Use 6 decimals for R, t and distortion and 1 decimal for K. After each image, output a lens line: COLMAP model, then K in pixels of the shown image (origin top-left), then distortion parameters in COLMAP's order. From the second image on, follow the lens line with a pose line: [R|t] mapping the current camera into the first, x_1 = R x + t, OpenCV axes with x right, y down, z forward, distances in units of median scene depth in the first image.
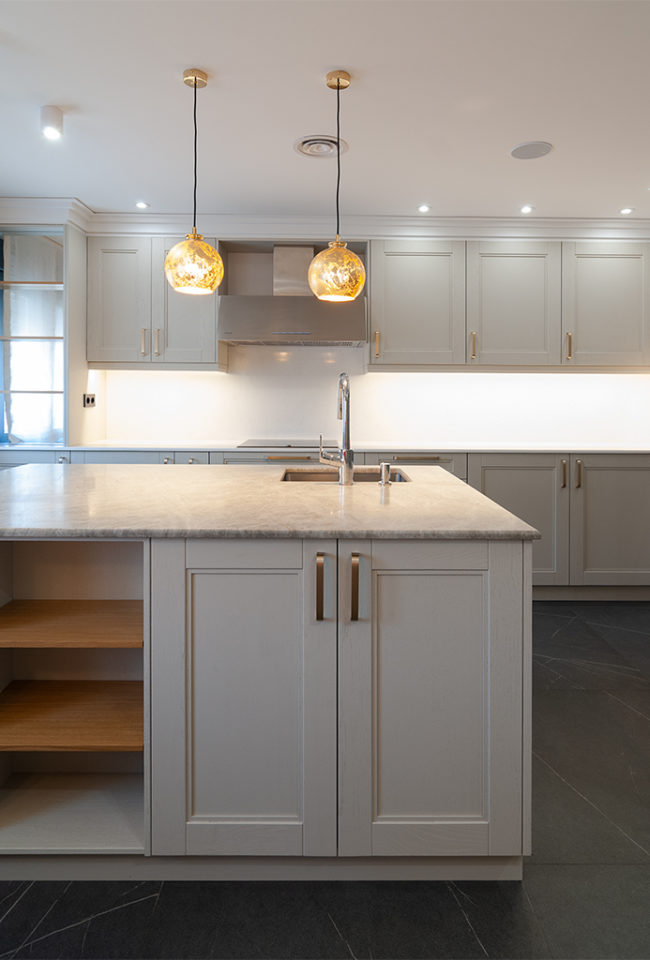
lens RADIAL K [[613.8, 0, 382.0], [0, 613.8, 401.2], [0, 0, 1]] dist [0.002375, 0.000466]
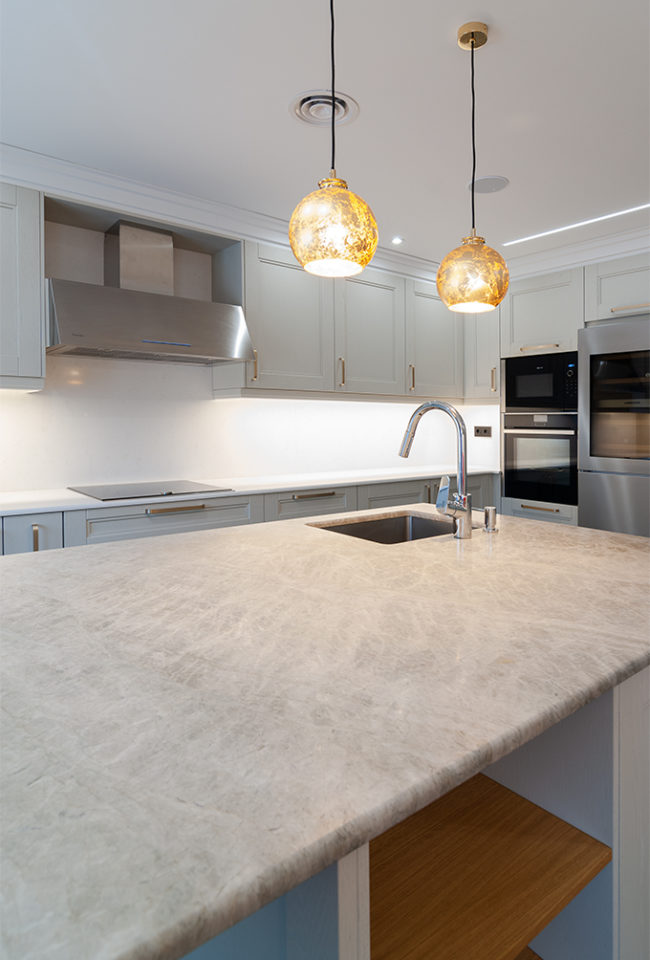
lens RADIAL K [[561.5, 0, 371.3], [0, 561.5, 424.0], [0, 0, 1]] dist [-0.006478, -0.004208]
pose [[0.789505, -0.008360, 0.613687, -0.411976], [0.011072, 0.999939, -0.000622, -0.010560], [-0.613644, 0.007286, 0.789549, 0.322098]]
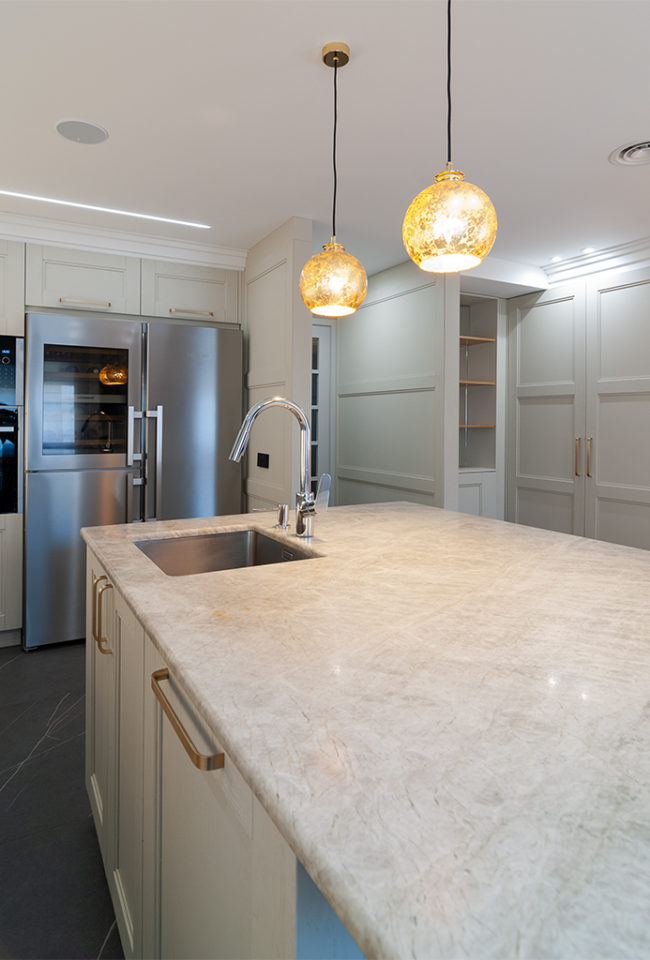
lens RADIAL K [[561.5, 0, 294.4], [0, 561.5, 422.7], [0, 0, 1]] dist [-0.006478, -0.004208]
pose [[-0.418618, -0.012583, 0.908075, -0.489546], [0.004181, 0.999867, 0.015782, -0.015735], [-0.908153, 0.010404, -0.418510, 0.939983]]
